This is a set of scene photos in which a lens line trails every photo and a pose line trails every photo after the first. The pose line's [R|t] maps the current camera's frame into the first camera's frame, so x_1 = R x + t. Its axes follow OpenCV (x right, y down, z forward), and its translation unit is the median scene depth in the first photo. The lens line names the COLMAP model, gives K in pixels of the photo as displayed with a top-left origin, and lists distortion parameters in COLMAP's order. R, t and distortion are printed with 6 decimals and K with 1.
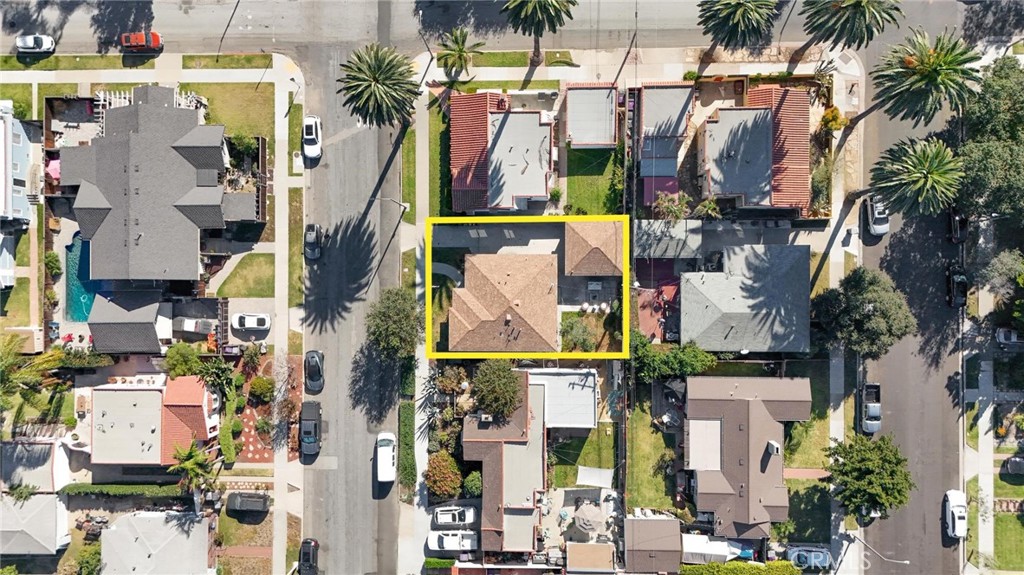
lens RADIAL K [[773.5, 0, 510.9], [0, 773.5, 288.0], [0, 0, 1]] dist [0.016102, 0.002559]
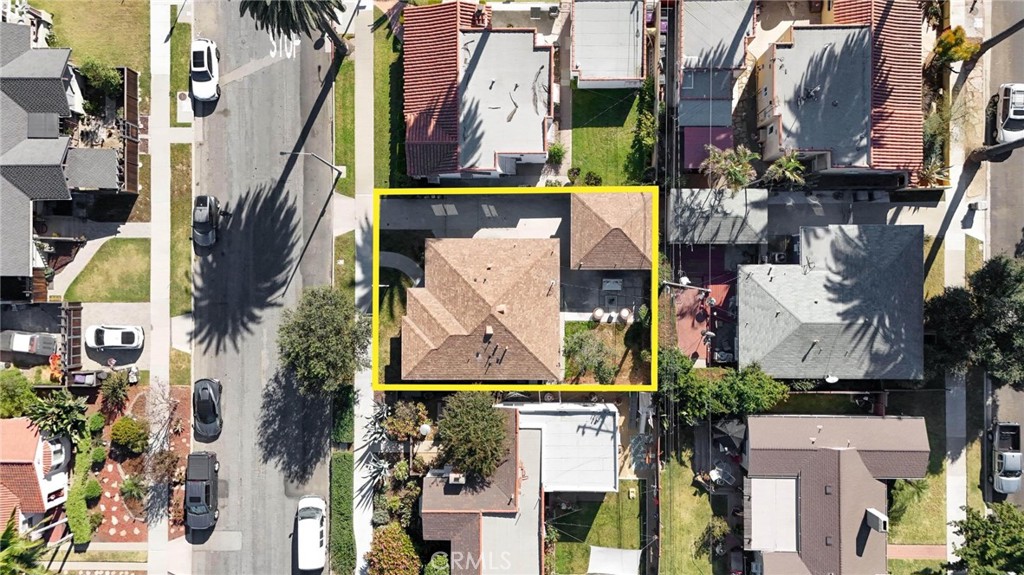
lens RADIAL K [[773.5, 0, 513.2], [0, 773.5, 285.9], [0, 0, 1]] dist [0.016102, 0.002559]
pose [[0.999375, -0.001065, 0.035345, -0.005616], [0.001354, 0.999966, -0.008152, 0.004081], [-0.035335, 0.008195, 0.999342, 0.307906]]
